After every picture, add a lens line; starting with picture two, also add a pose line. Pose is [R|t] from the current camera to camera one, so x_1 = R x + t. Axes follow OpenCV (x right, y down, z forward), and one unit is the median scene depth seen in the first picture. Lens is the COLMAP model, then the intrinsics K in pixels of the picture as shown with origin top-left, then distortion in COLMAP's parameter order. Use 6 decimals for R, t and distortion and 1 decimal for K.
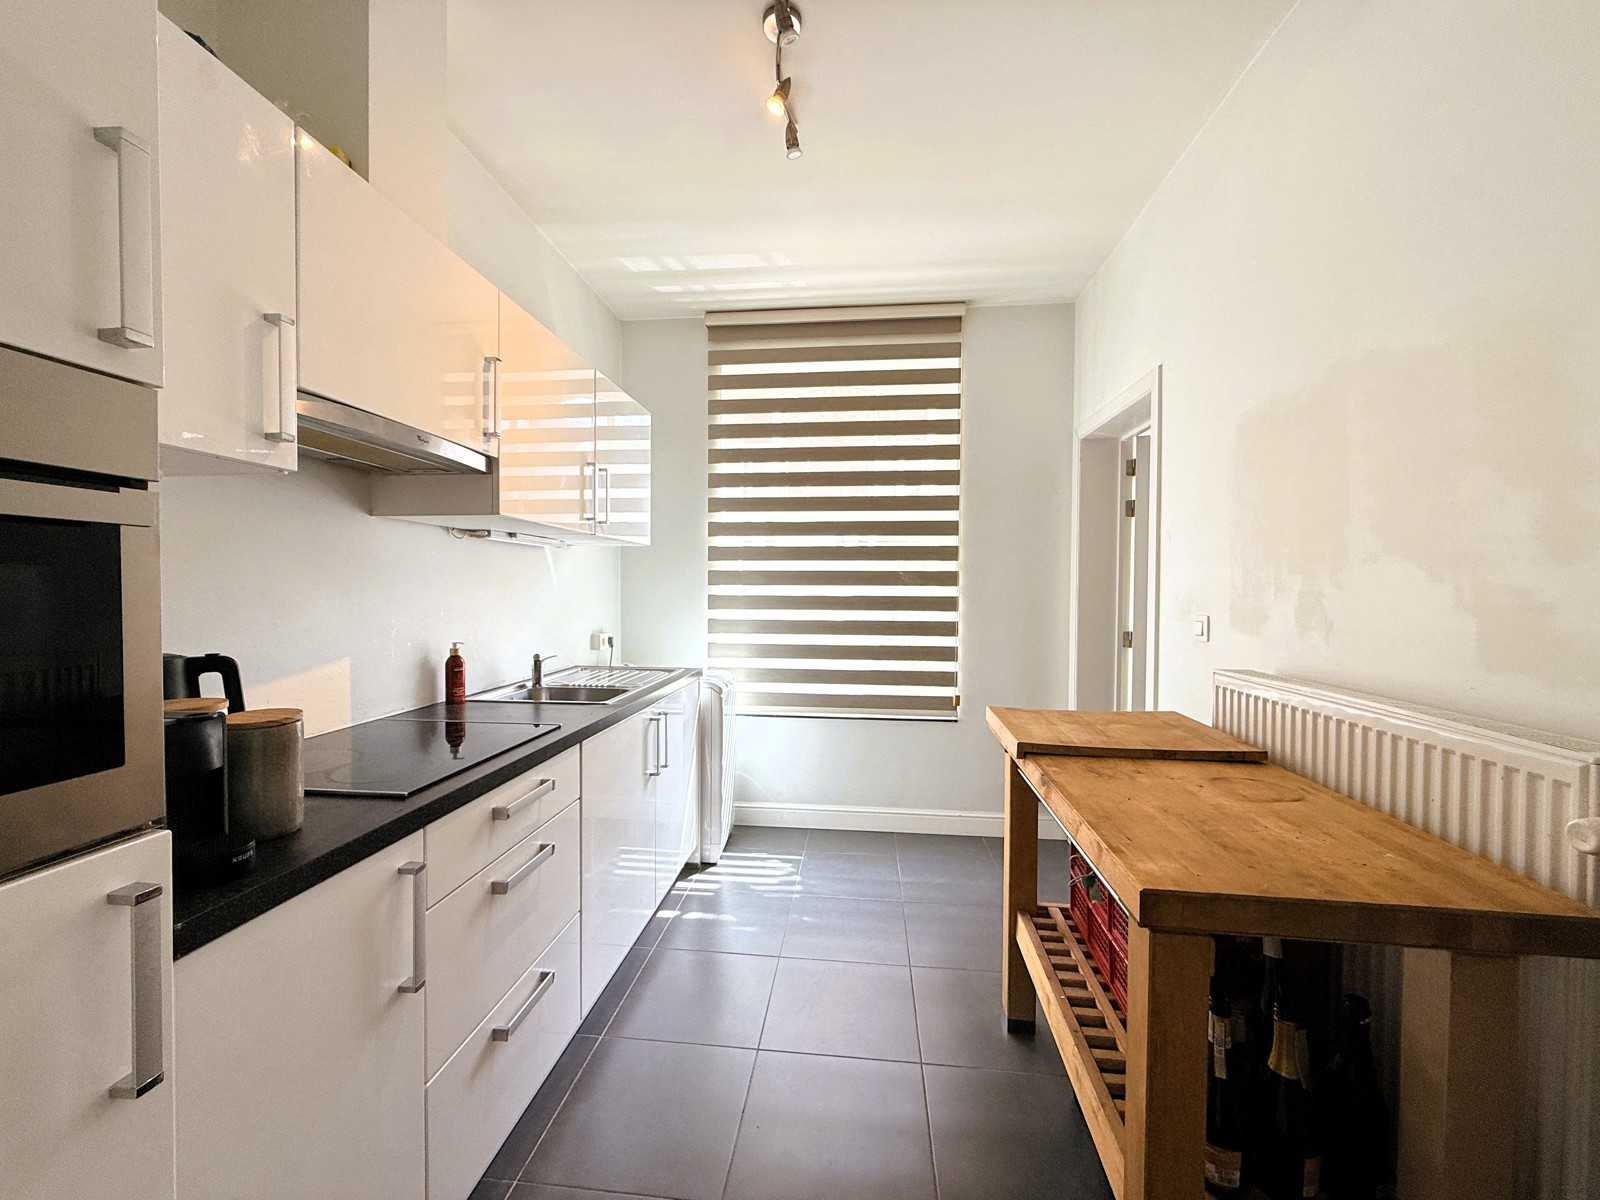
lens RADIAL K [[627.5, 0, 802.7], [0, 627.5, 601.2], [0, 0, 1]] dist [0.000864, 0.000090]
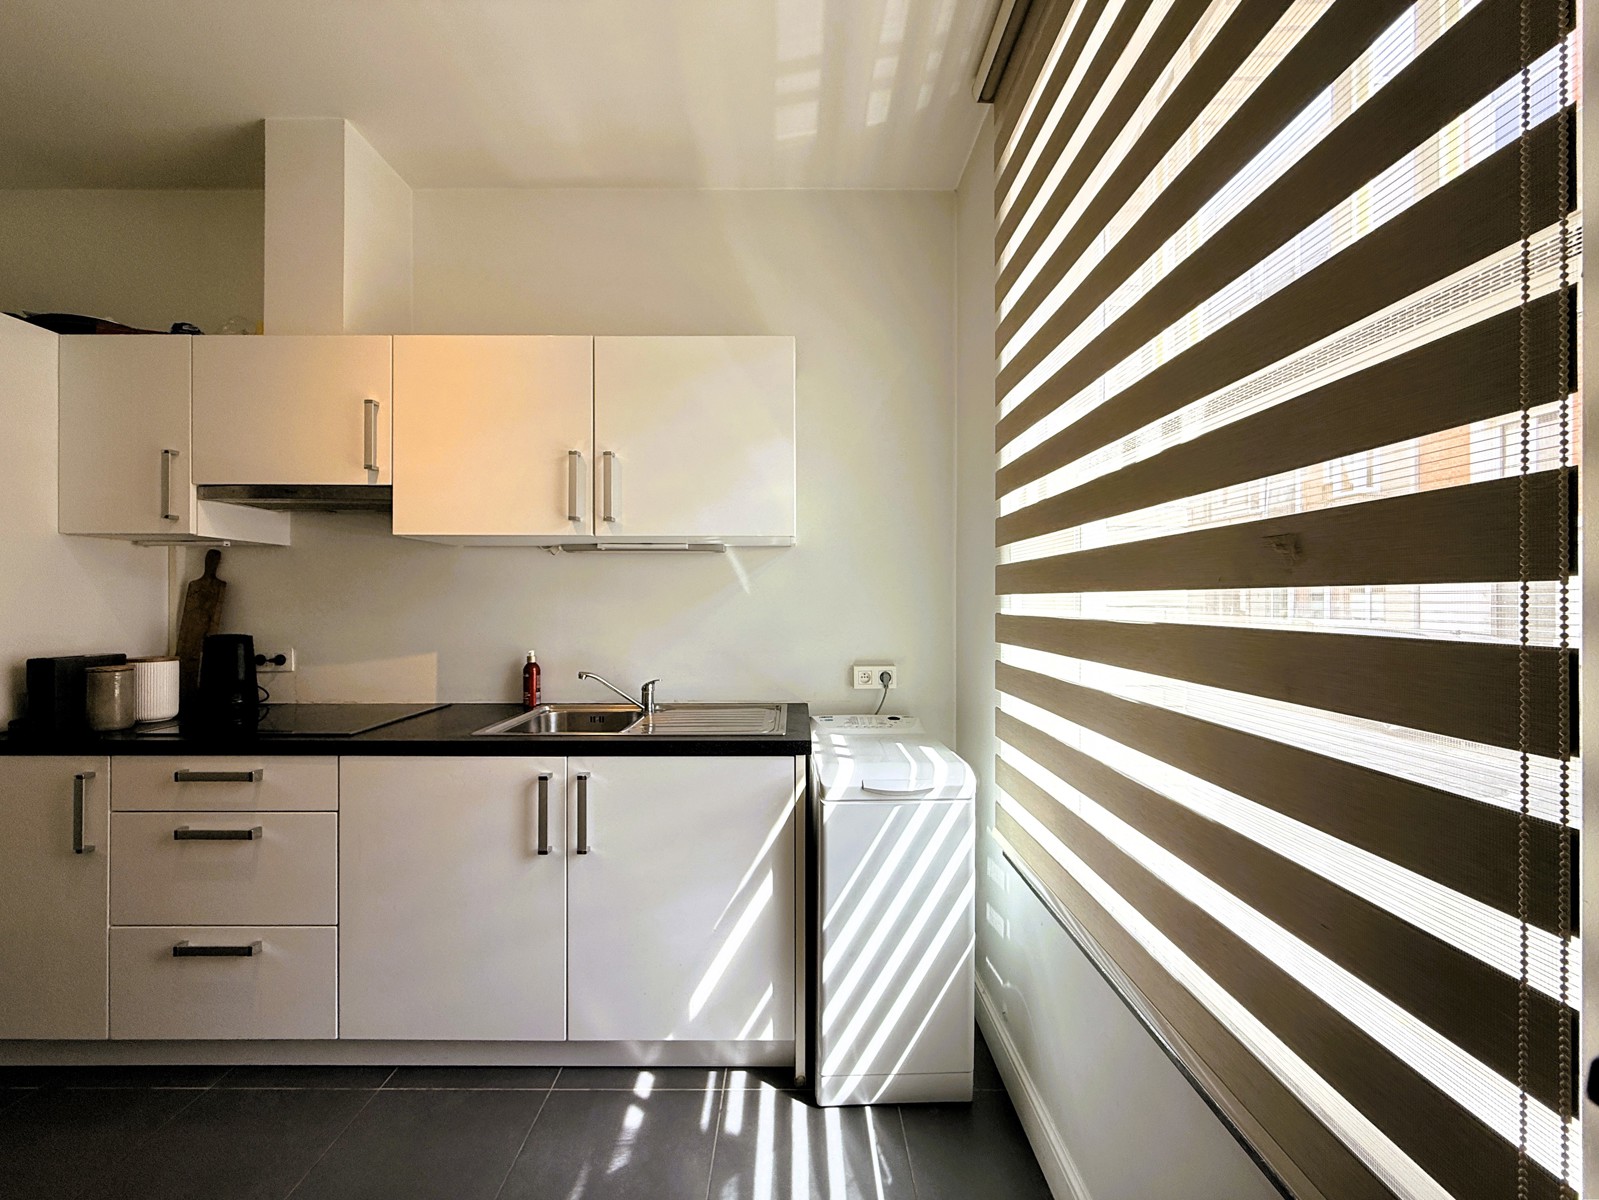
lens RADIAL K [[627.1, 0, 797.8], [0, 627.1, 593.8], [0, 0, 1]] dist [0.000864, 0.000090]
pose [[0.099687, -0.007276, -0.994992, 0.452741], [-0.015749, 0.999836, -0.008889, -0.023923], [0.994894, 0.016556, 0.099556, 1.034859]]
